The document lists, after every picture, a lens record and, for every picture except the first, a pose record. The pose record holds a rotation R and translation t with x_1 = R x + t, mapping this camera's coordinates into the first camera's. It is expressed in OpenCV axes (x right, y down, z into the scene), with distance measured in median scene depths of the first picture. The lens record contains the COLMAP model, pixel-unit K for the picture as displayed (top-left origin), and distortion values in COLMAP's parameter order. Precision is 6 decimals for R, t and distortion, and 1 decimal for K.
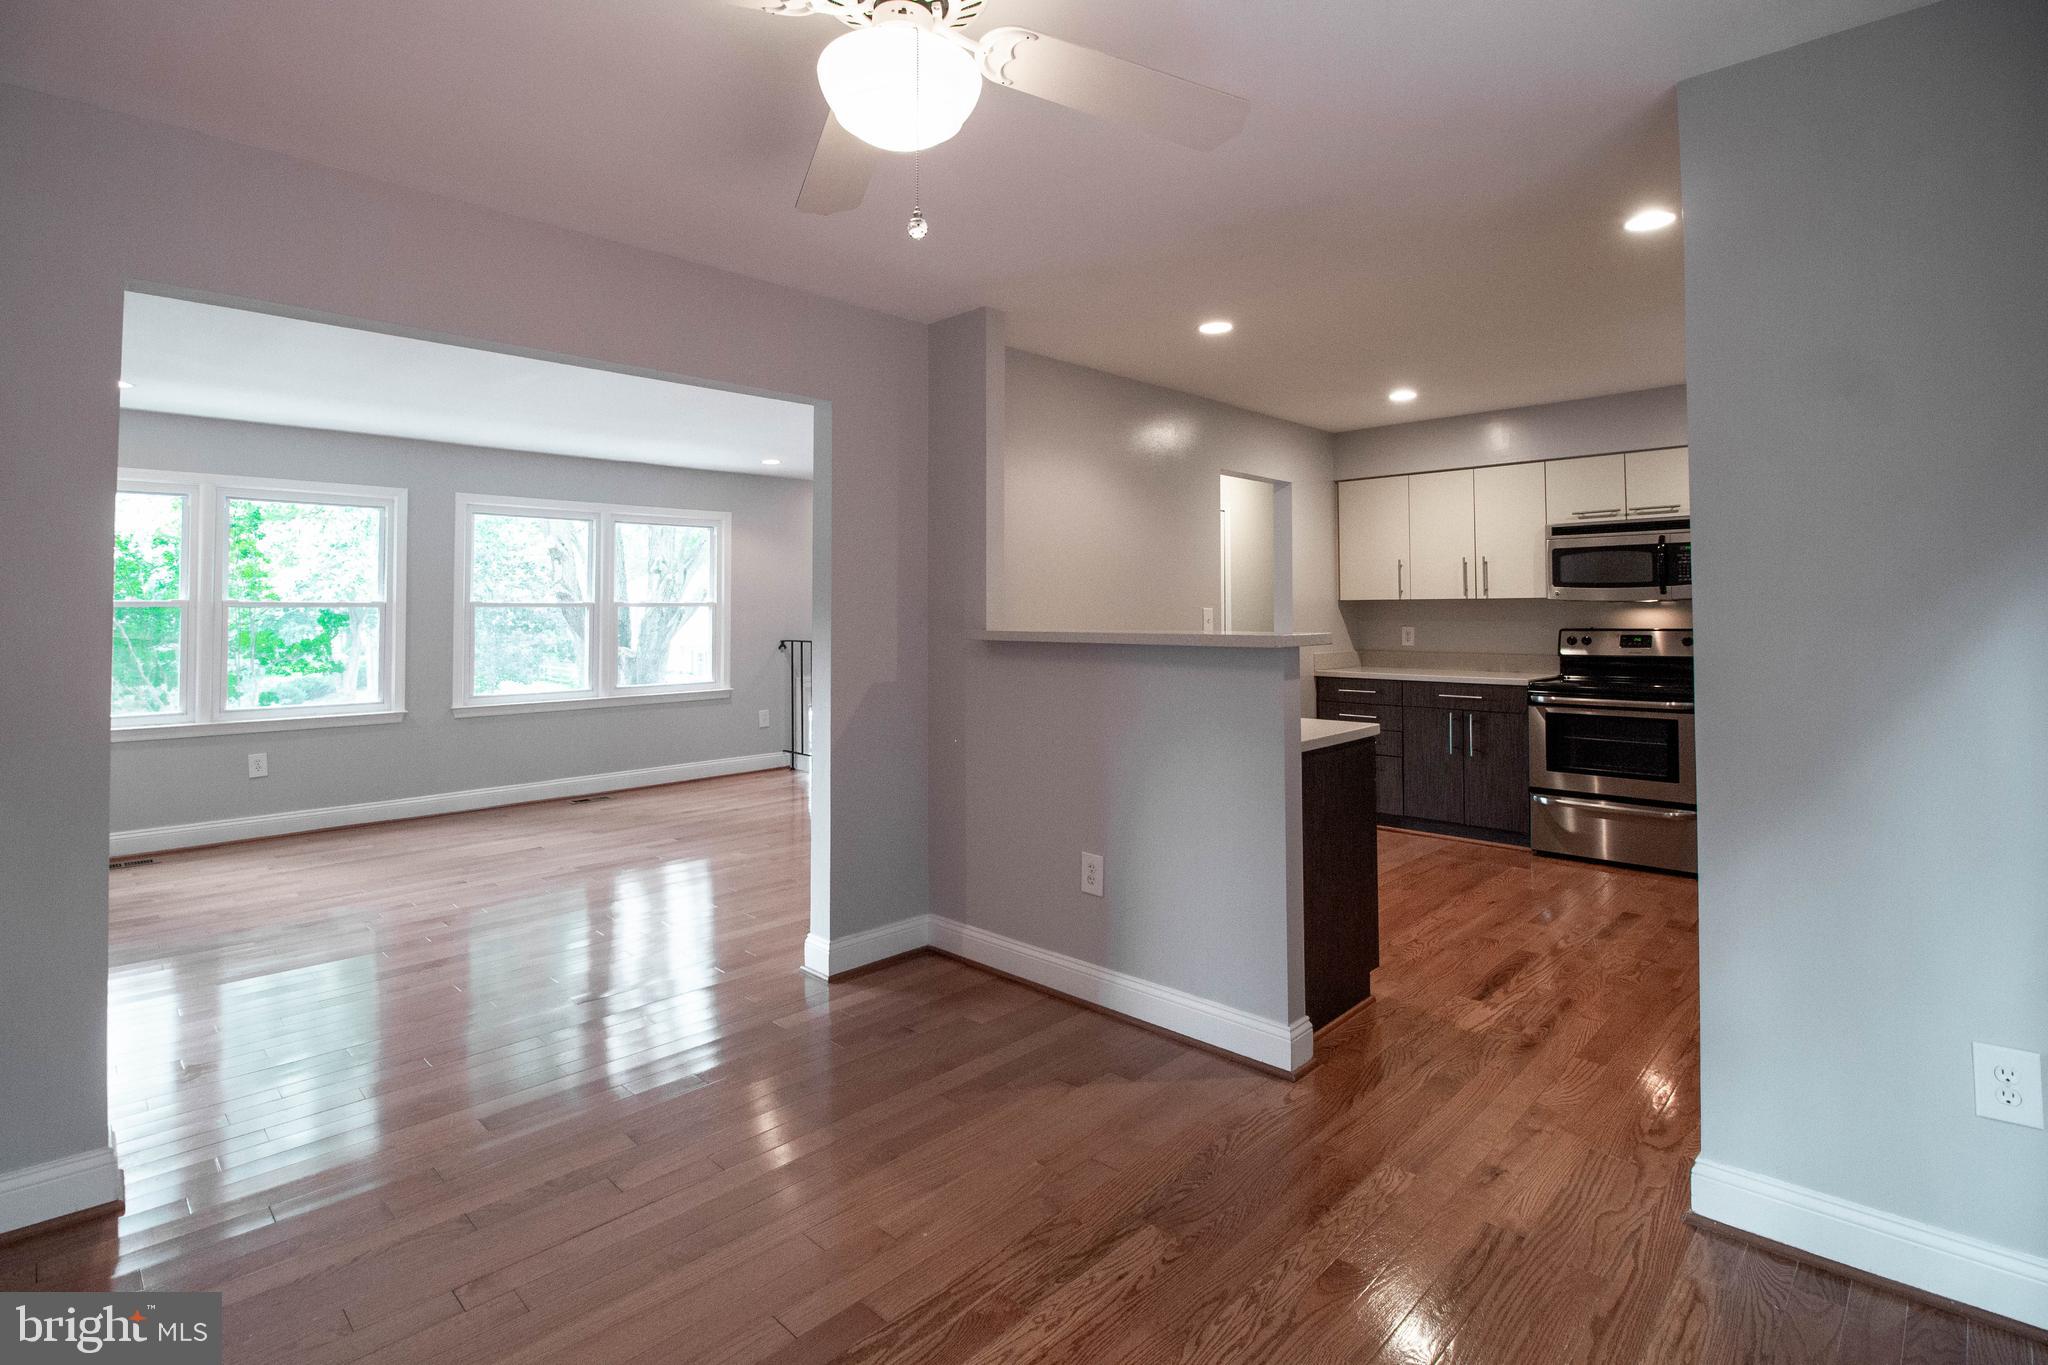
lens RADIAL K [[991.5, 0, 1012.6], [0, 991.5, 614.8], [0, 0, 1]] dist [-0.003880, -0.000836]
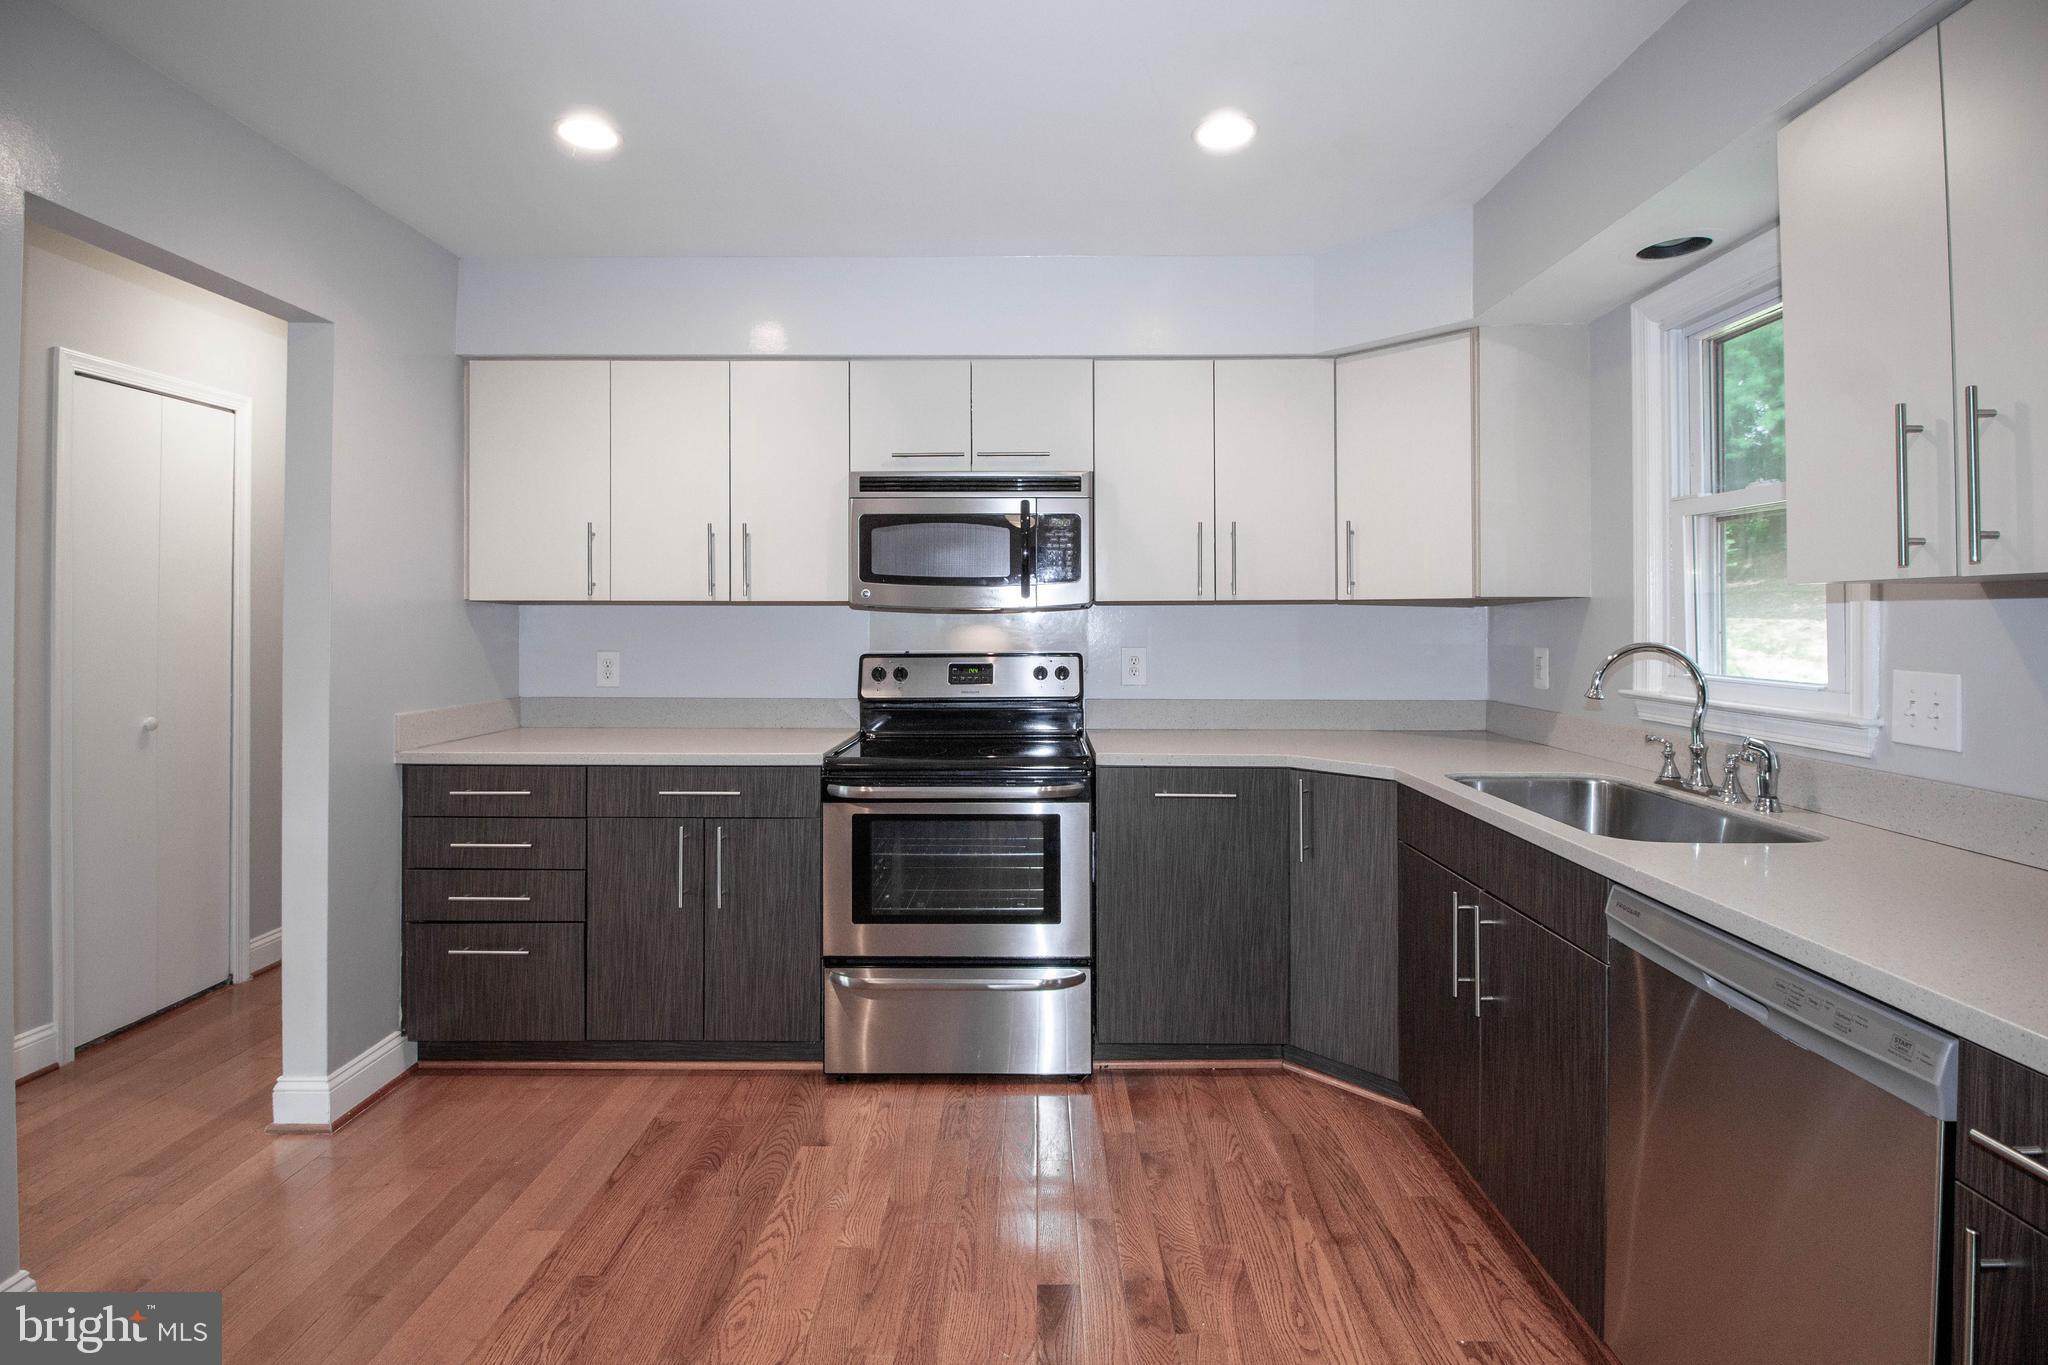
lens RADIAL K [[991.5, 0, 1012.6], [0, 991.5, 614.8], [0, 0, 1]] dist [-0.003880, -0.000836]
pose [[0.747421, 0.007478, 0.664308, 0.234485], [-0.011010, 0.999939, 0.001131, -0.011635], [-0.664259, -0.008159, 0.747458, 0.516295]]
